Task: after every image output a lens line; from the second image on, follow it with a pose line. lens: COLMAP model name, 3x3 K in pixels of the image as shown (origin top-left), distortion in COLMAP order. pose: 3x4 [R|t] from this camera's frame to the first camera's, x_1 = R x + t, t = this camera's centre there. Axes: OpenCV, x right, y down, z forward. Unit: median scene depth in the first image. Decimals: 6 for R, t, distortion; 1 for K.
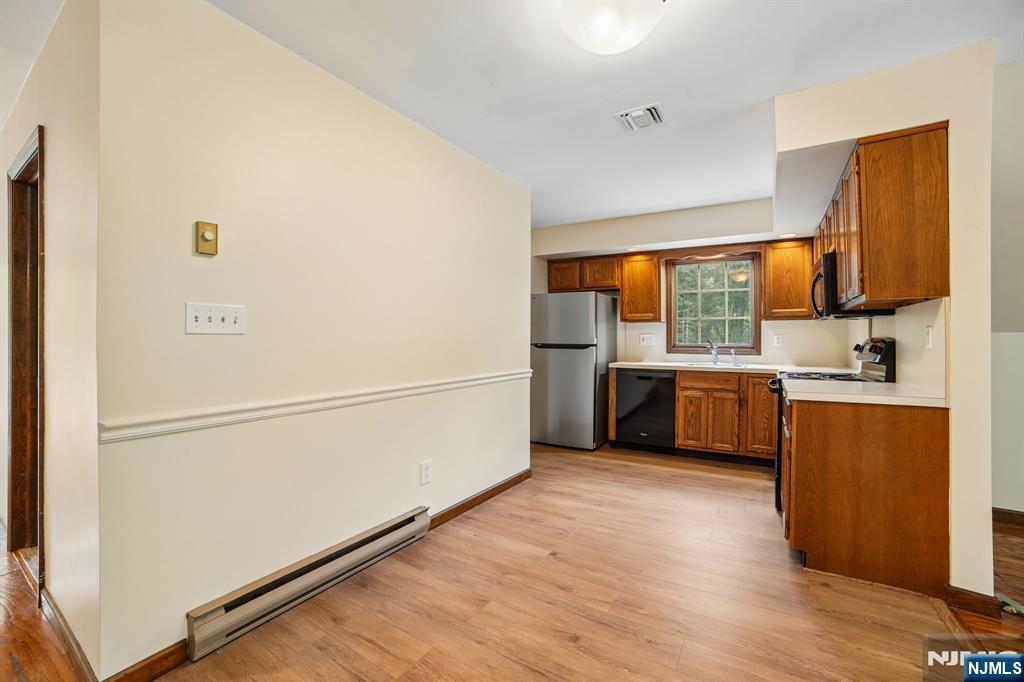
lens RADIAL K [[424.9, 0, 522.2], [0, 424.9, 337.9], [0, 0, 1]] dist [-0.032276, 0.000611]
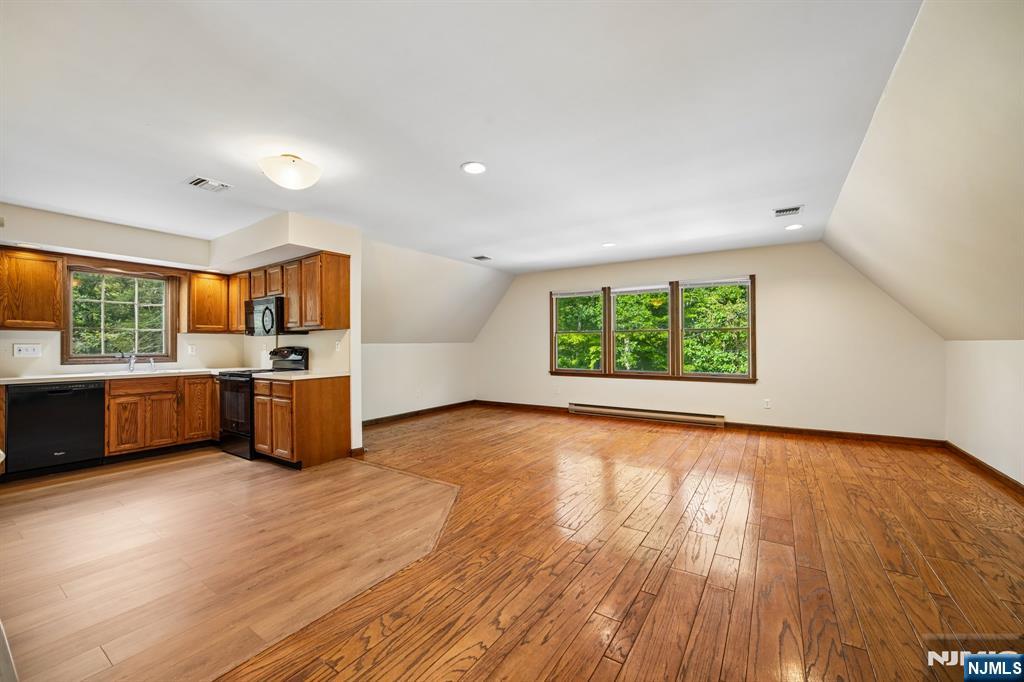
lens RADIAL K [[406.3, 0, 519.2], [0, 406.3, 344.0], [0, 0, 1]] dist [-0.012419, 0.003613]
pose [[0.054462, 0.003402, 0.998510, -0.552148], [0.008216, 0.999959, -0.003855, 0.002375], [-0.998482, 0.008414, 0.054431, -0.043357]]
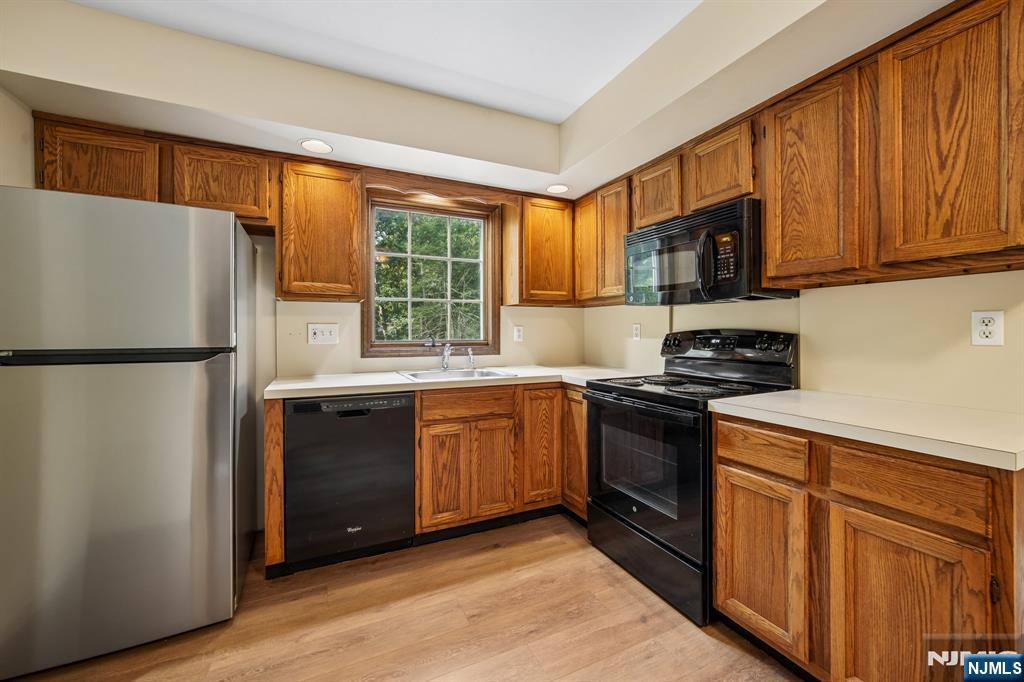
lens RADIAL K [[406.3, 0, 510.7], [0, 406.3, 331.5], [0, 0, 1]] dist [-0.012419, 0.003613]
pose [[0.560401, -0.005873, 0.828201, 0.005022], [0.004692, 0.999981, 0.003916, -0.000228], [-0.828208, 0.001692, 0.560418, 0.619177]]
